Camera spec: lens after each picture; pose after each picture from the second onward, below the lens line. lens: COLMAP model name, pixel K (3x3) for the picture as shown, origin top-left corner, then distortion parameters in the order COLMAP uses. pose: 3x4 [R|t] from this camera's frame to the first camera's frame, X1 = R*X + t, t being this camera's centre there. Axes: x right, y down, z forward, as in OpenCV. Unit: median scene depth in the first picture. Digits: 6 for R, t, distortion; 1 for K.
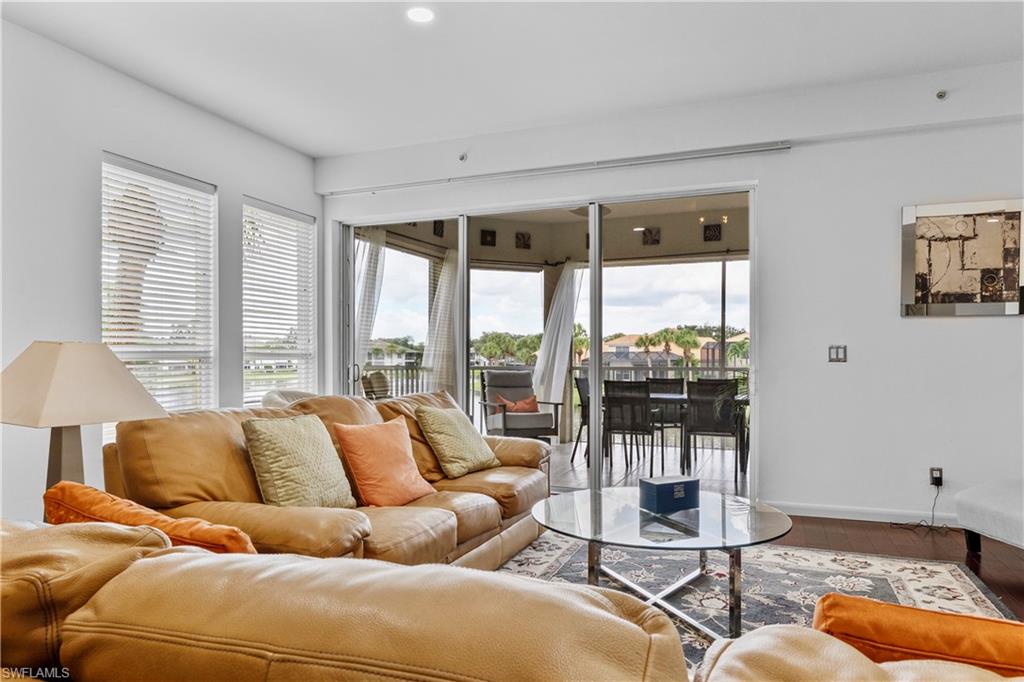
lens RADIAL K [[644.4, 0, 517.3], [0, 644.4, 360.7], [0, 0, 1]] dist [-0.002717, -0.002971]
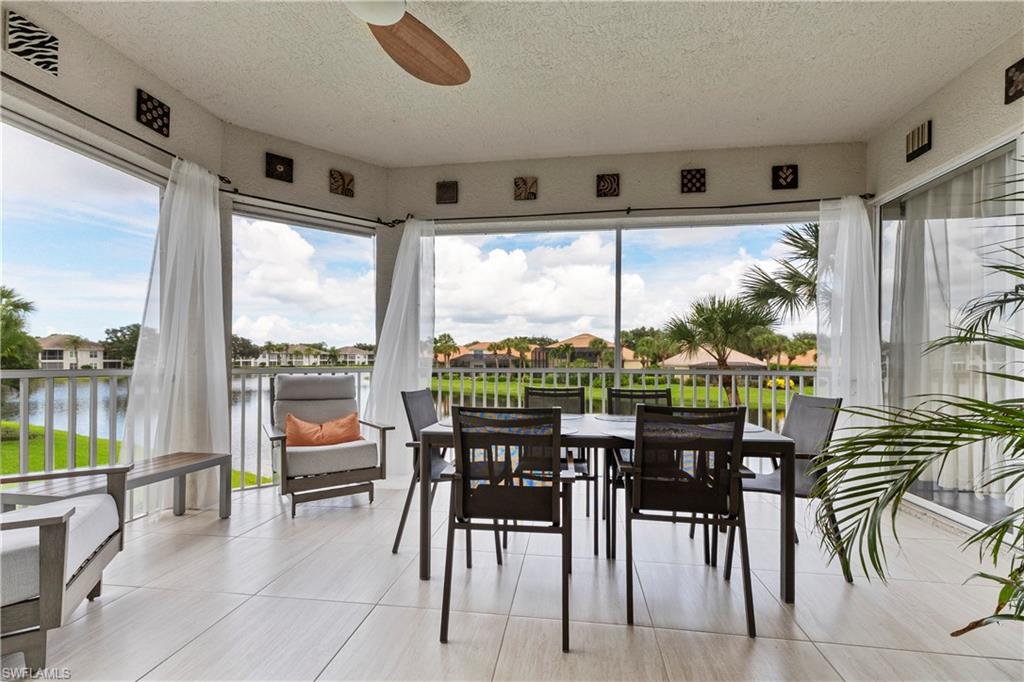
lens RADIAL K [[430.5, 0, 517.5], [0, 430.5, 353.4], [0, 0, 1]] dist [0.007190, -0.000194]
pose [[0.968178, 0.005079, 0.250210, 0.105419], [-0.001041, 0.999867, -0.016271, 0.000942], [-0.250260, 0.015493, 0.968055, 0.718059]]
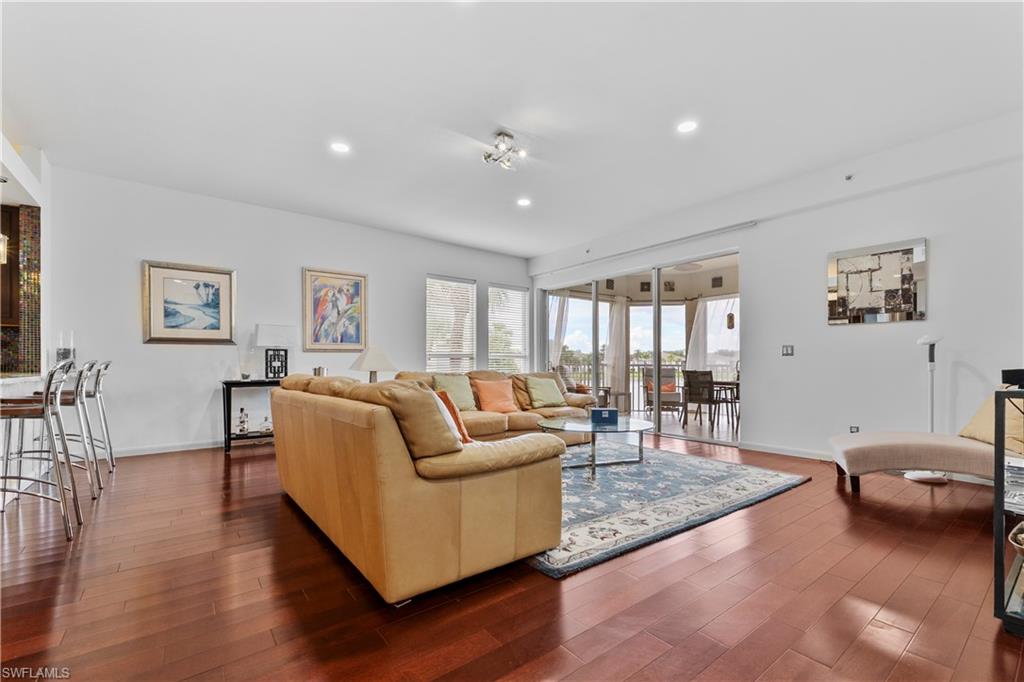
lens RADIAL K [[437.7, 0, 525.8], [0, 437.7, 363.8], [0, 0, 1]] dist [0.003225, 0.000156]
pose [[0.868087, -0.002249, -0.496407, 0.334637], [-0.000820, 0.999982, -0.005965, 0.020132], [0.496412, 0.005585, 0.868069, -0.175914]]
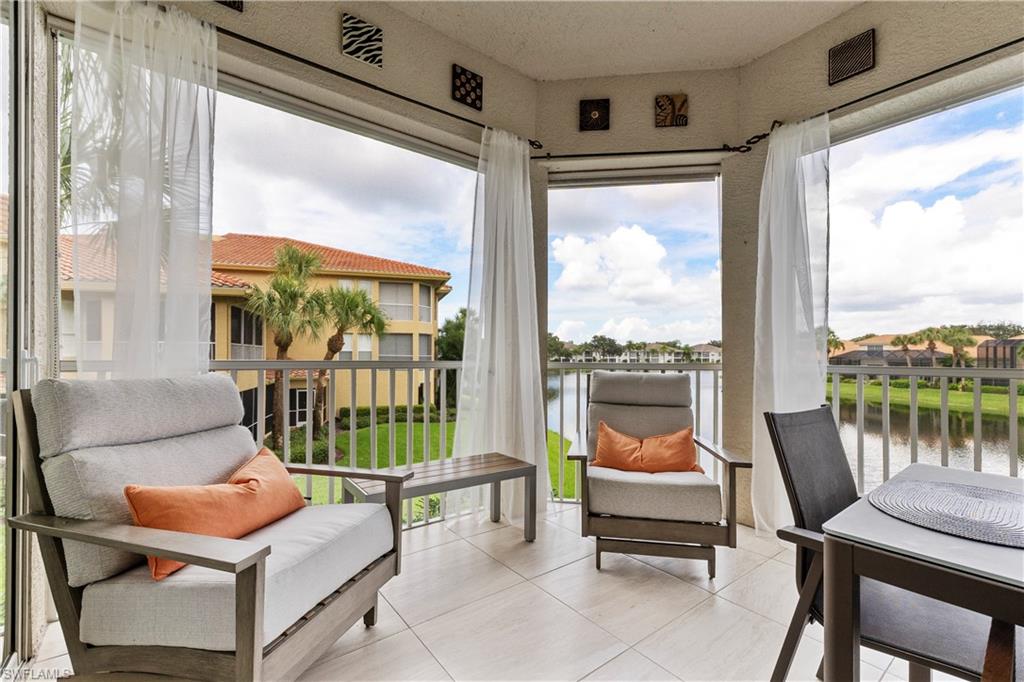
lens RADIAL K [[430.5, 0, 517.5], [0, 430.5, 353.4], [0, 0, 1]] dist [0.007190, -0.000194]
pose [[0.864940, -0.000647, -0.501875, 0.102517], [-0.004413, 0.999951, -0.008895, 0.005909], [0.501856, 0.009908, 0.864895, 0.912989]]
